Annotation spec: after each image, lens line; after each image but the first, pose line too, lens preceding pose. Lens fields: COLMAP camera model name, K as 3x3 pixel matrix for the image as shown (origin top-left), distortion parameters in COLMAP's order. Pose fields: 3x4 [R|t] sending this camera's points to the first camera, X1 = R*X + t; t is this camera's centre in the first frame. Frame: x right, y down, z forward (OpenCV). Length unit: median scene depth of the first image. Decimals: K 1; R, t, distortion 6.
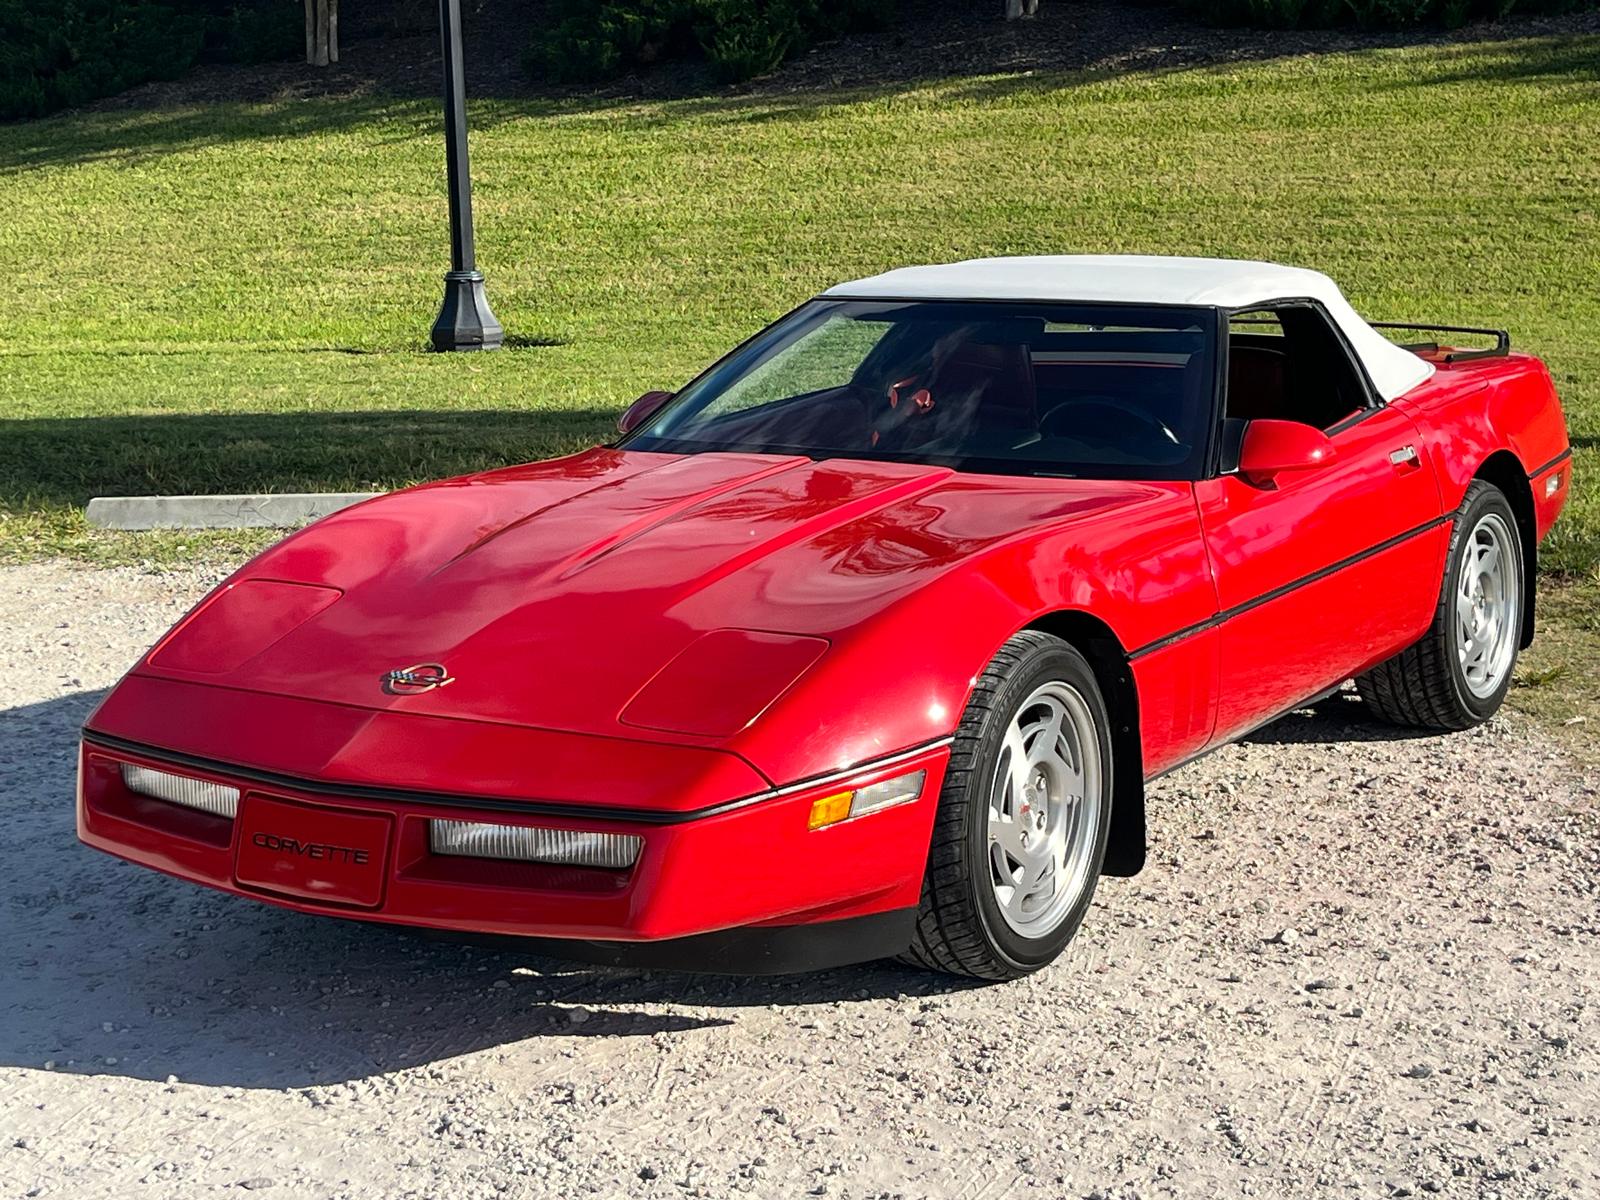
lens RADIAL K [[2701.4, 0, 824.5], [0, 2701.4, 603.6], [0, 0, 1]] dist [0.181986, -0.788200]
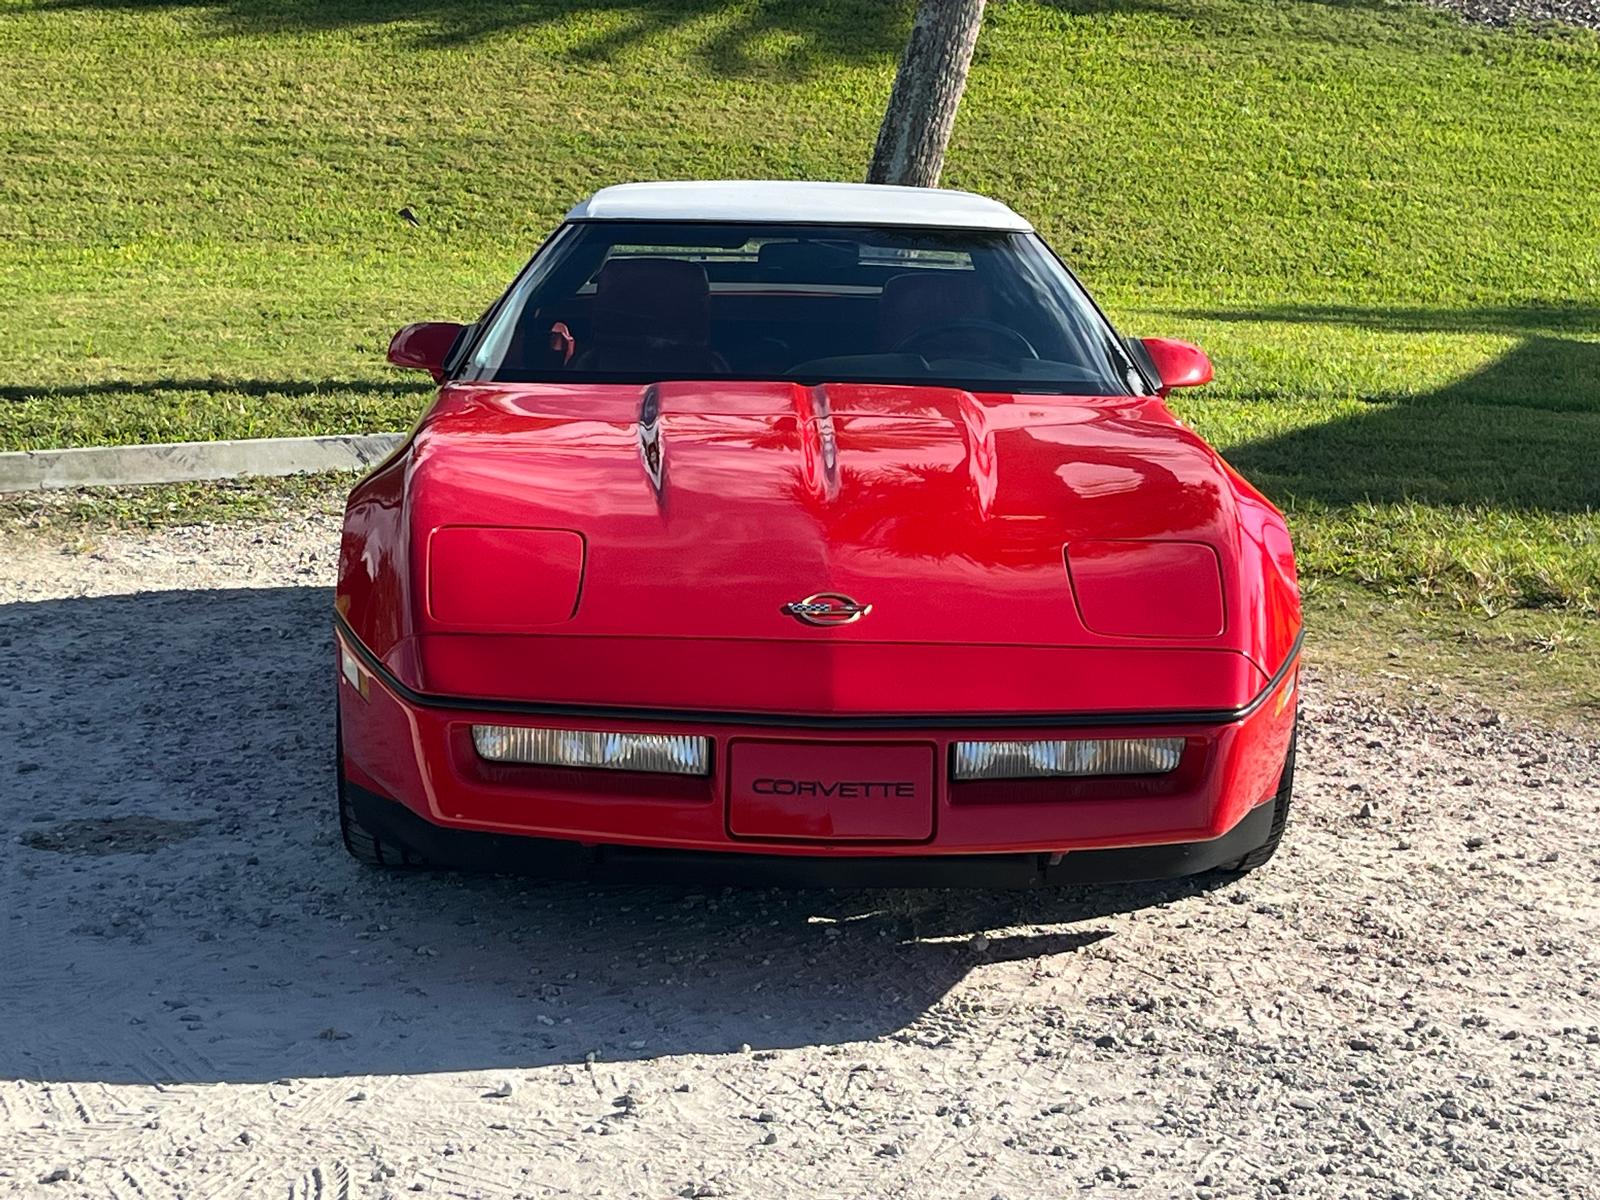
lens RADIAL K [[3083.1, 0, 796.7], [0, 3083.1, 598.7], [0, 0, 1]] dist [0.171992, -0.714245]
pose [[0.835264, -0.058096, 0.546772, -0.166703], [0.059595, 0.998110, 0.015013, 0.001600], [-0.546610, 0.020045, 0.837147, 0.023118]]
